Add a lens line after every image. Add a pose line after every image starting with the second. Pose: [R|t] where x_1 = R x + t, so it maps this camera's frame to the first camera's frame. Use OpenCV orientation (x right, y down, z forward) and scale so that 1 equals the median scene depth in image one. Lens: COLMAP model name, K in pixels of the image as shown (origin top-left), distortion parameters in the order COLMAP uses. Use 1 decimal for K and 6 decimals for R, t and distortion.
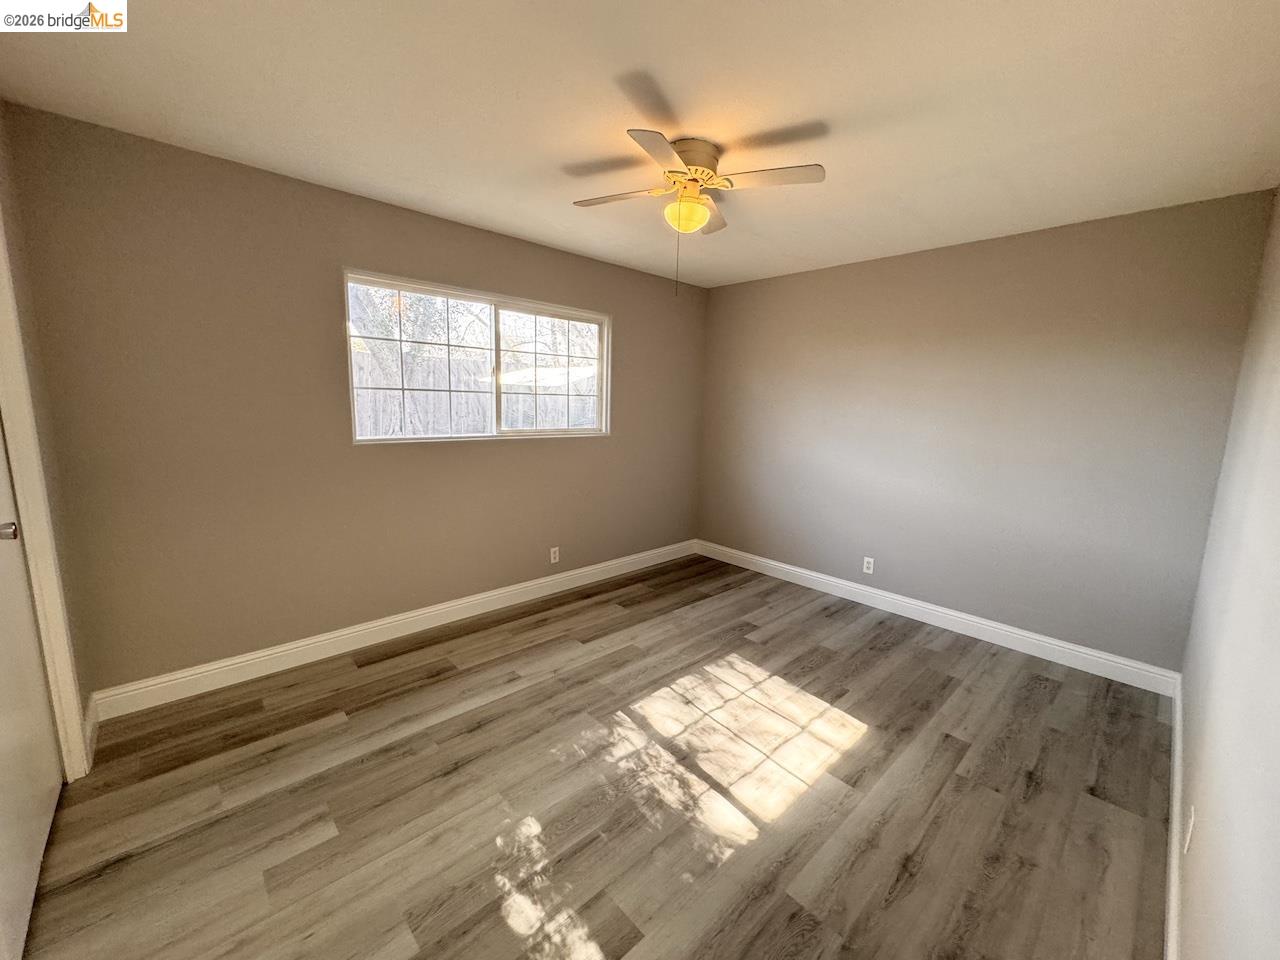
lens RADIAL K [[511.0, 0, 632.0], [0, 511.0, 480.6], [0, 0, 1]] dist [-0.001716, 0.000033]
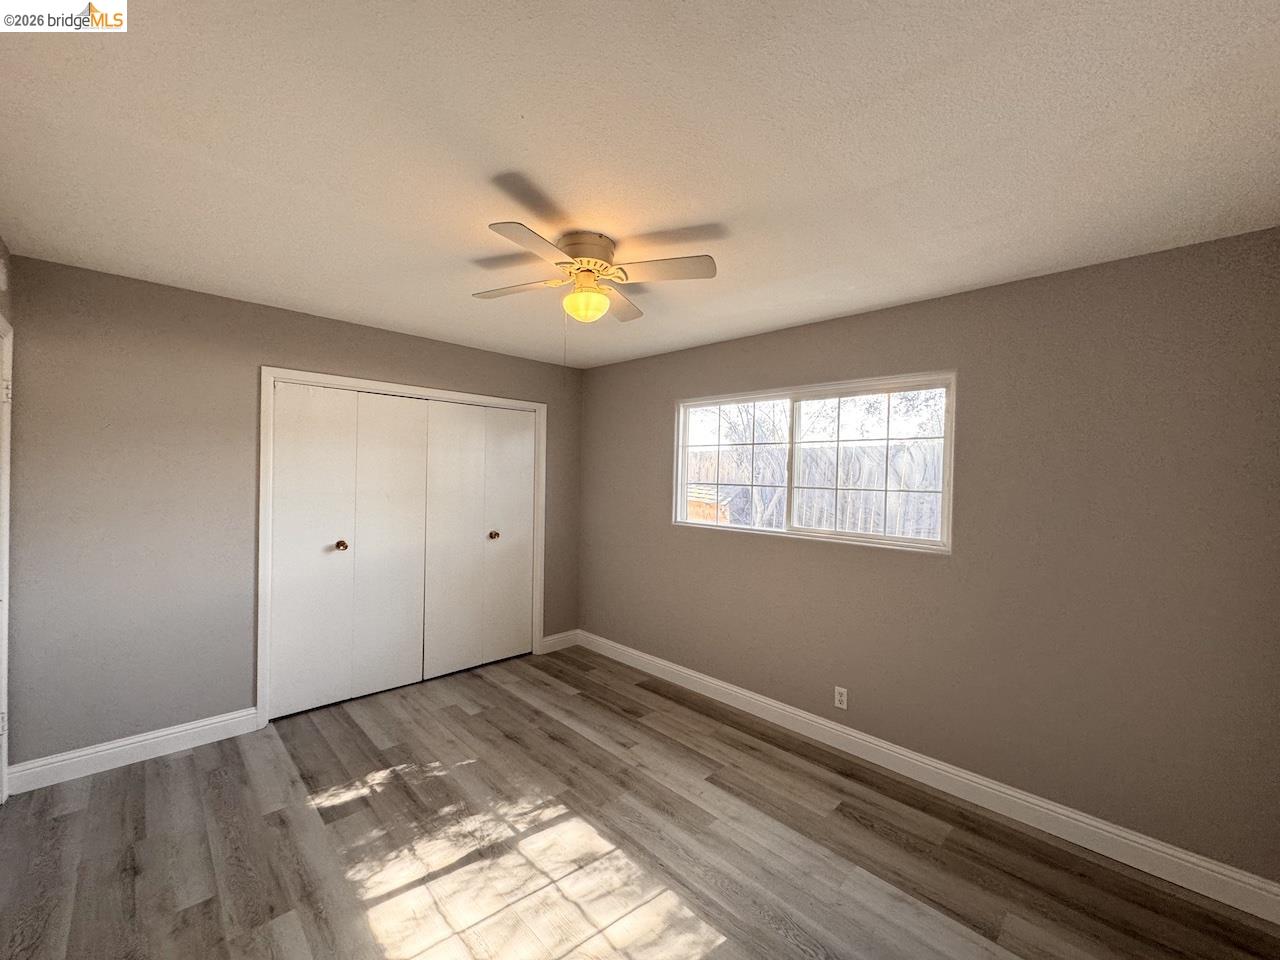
lens RADIAL K [[511.0, 0, 645.8], [0, 511.0, 481.2], [0, 0, 1]] dist [-0.001716, 0.000033]
pose [[0.042046, -0.015557, -0.998995, 0.854201], [-0.178703, 0.983638, -0.022839, -0.144816], [0.983004, 0.179484, 0.038578, 0.893528]]
